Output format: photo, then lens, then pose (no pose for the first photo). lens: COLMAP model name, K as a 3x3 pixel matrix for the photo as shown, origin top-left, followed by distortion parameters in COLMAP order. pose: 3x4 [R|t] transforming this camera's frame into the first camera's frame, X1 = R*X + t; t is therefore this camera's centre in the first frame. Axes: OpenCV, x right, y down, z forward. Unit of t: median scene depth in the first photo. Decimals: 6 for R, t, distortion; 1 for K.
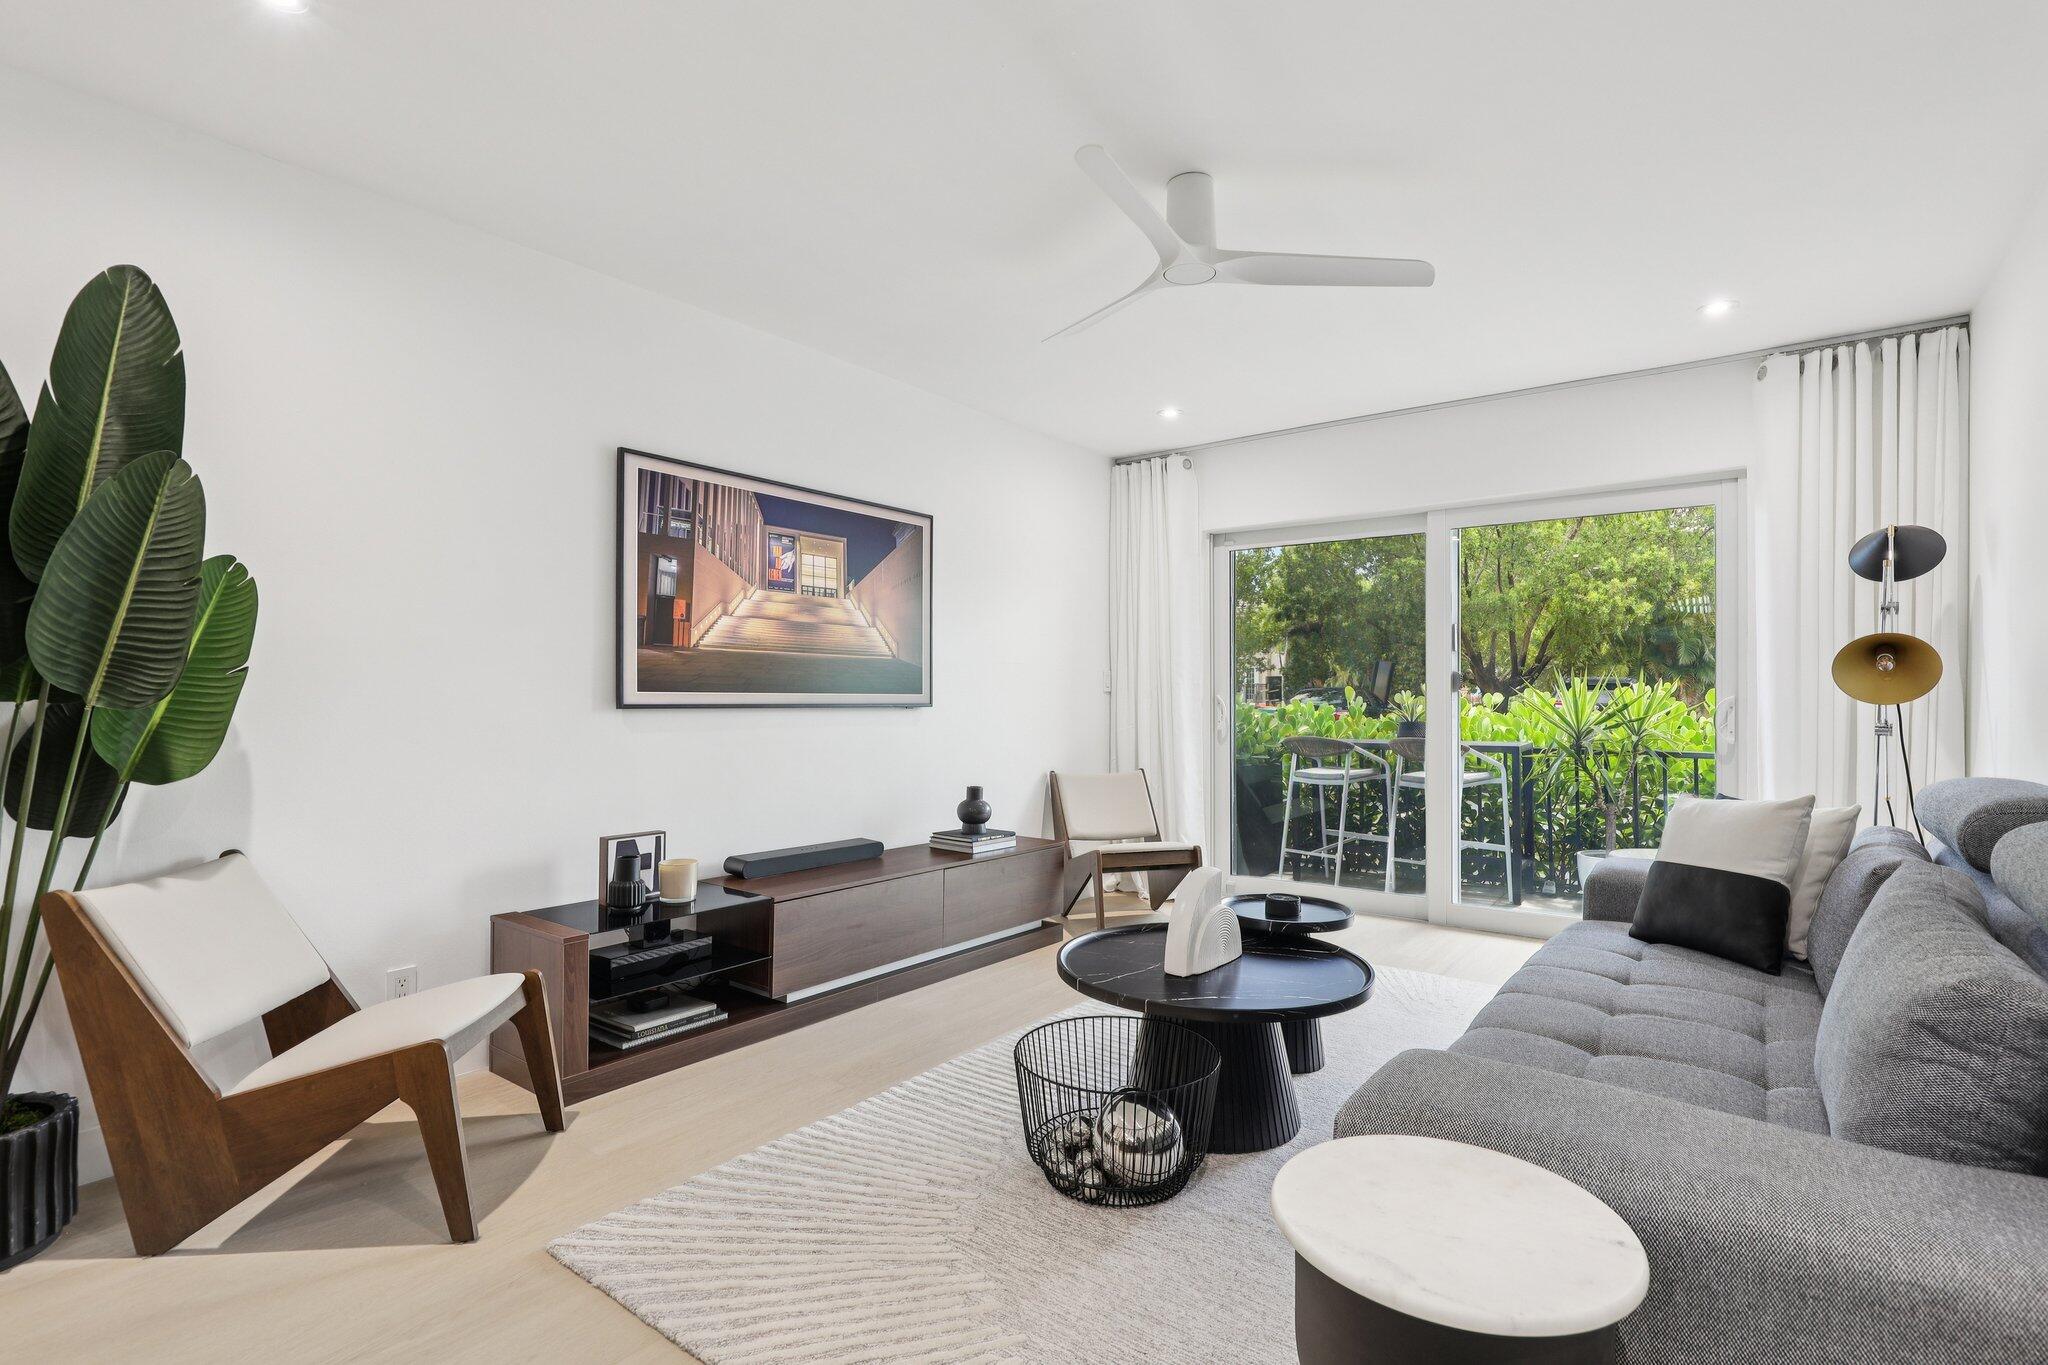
lens RADIAL K [[1016.1, 0, 1045.5], [0, 1016.1, 687.4], [0, 0, 1]] dist [-0.002455, 0.001939]
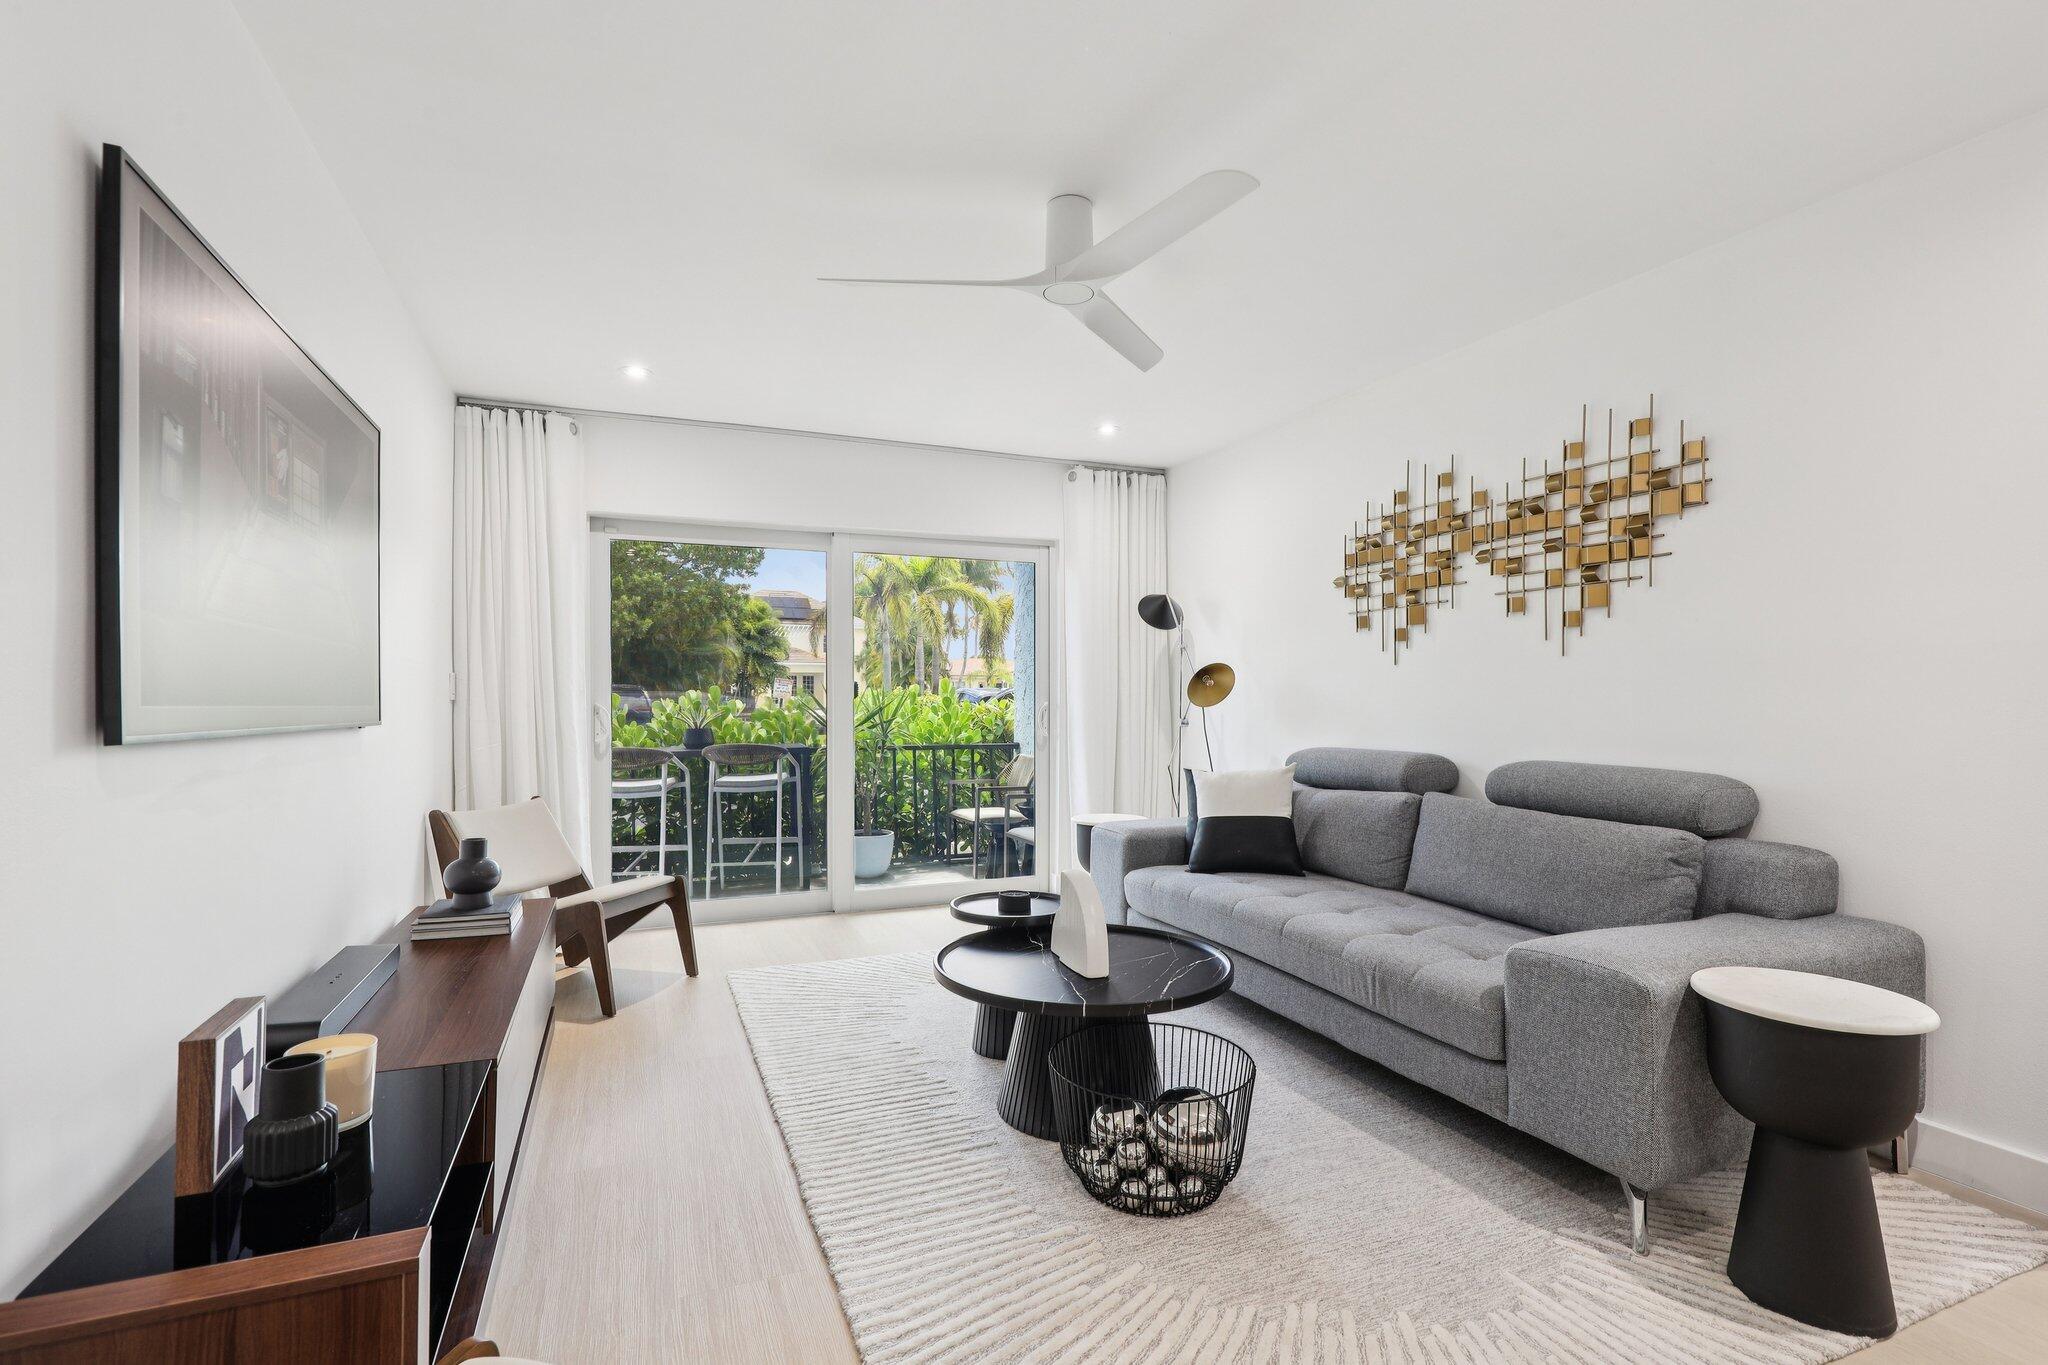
lens RADIAL K [[947.1, 0, 1045.6], [0, 947.1, 691.6], [0, 0, 1]] dist [0.003922, -0.001413]
pose [[0.493279, 0.003399, 0.869865, -0.437614], [-0.001797, 0.999994, -0.002888, -0.001808], [-0.869870, -0.000138, 0.493282, 0.343184]]
